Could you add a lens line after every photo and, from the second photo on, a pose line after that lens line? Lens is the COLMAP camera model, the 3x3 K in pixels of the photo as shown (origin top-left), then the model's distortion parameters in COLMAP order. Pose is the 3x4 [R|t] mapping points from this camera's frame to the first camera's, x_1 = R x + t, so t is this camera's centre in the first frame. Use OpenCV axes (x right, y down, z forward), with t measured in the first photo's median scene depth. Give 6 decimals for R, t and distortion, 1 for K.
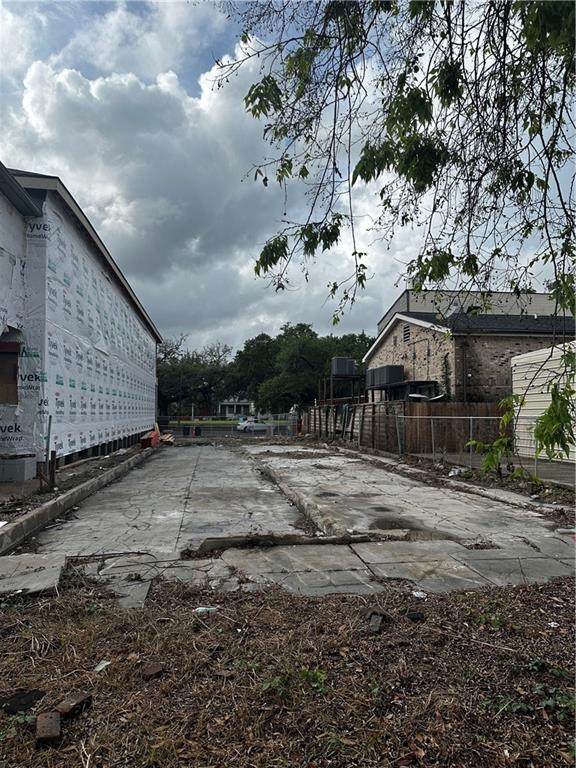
lens RADIAL K [[532.2, 0, 288.0], [0, 532.2, 384.0], [0, 0, 1]] dist [0.103398, -0.135410]
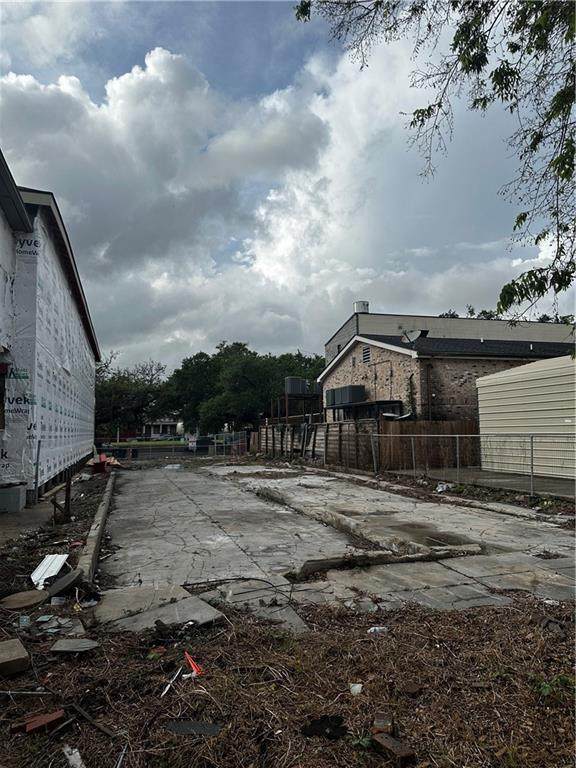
lens RADIAL K [[532.2, 0, 288.0], [0, 532.2, 384.0], [0, 0, 1]] dist [0.103398, -0.135410]
pose [[0.988426, -0.000511, 0.151705, -0.105915], [0.005667, 0.999421, -0.033555, -0.004265], [-0.151600, 0.034027, 0.987856, -0.003364]]
